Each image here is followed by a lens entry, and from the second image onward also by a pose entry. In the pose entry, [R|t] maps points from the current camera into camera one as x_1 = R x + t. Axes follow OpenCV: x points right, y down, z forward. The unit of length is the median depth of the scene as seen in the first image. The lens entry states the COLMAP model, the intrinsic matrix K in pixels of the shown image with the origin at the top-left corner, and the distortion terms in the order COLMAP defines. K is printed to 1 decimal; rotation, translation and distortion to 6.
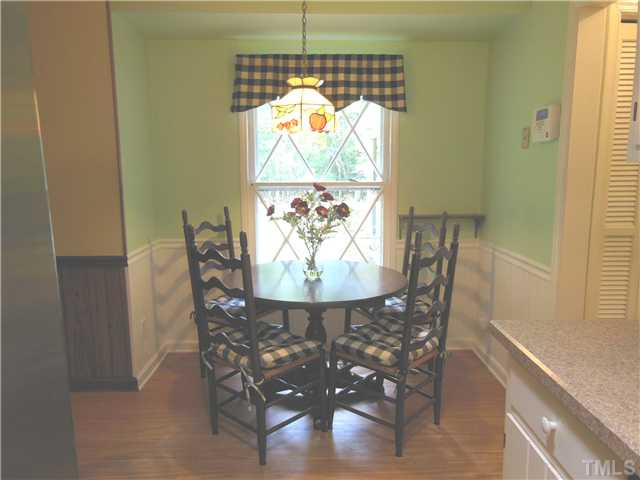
lens RADIAL K [[476.5, 0, 320.0], [0, 476.5, 240.0], [0, 0, 1]] dist [-0.029164, 0.070825]
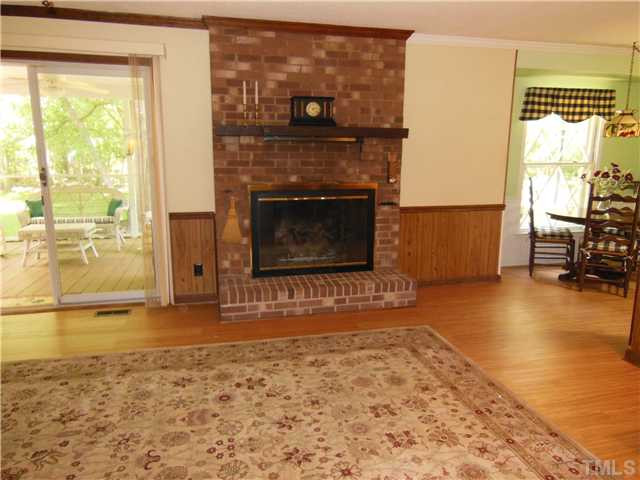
lens RADIAL K [[476.5, 0, 320.0], [0, 476.5, 240.0], [0, 0, 1]] dist [-0.029164, 0.070825]
pose [[0.976665, -0.029959, 0.212668, -1.300224], [0.021595, 0.998903, 0.041543, 0.070318], [-0.213679, -0.035981, 0.976241, -0.518927]]
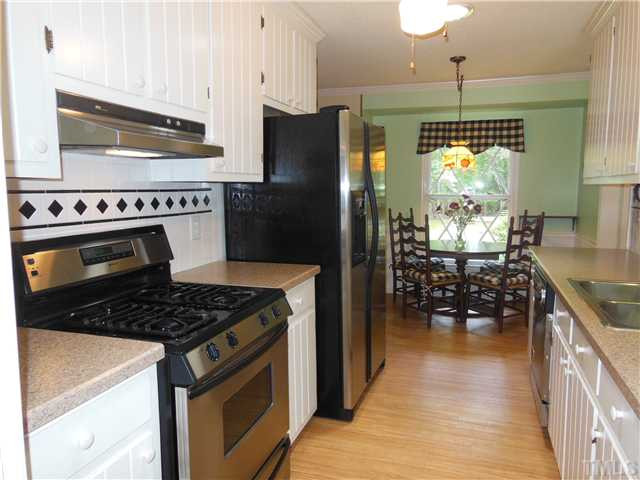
lens RADIAL K [[476.5, 0, 320.0], [0, 476.5, 240.0], [0, 0, 1]] dist [-0.029164, 0.070825]
pose [[0.945685, 0.041091, -0.322477, 0.056382], [-0.051929, 0.998336, -0.025075, 0.114967], [0.320910, 0.040459, 0.946245, -0.794525]]
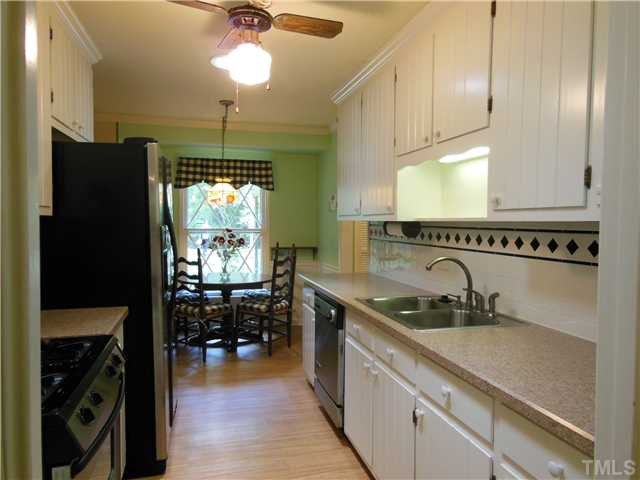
lens RADIAL K [[476.5, 0, 320.0], [0, 476.5, 240.0], [0, 0, 1]] dist [-0.029164, 0.070825]
pose [[0.969464, 0.003036, 0.245215, -0.099935], [0.023091, 0.994351, -0.103604, 0.118922], [-0.244144, 0.106102, 0.963917, -0.827227]]
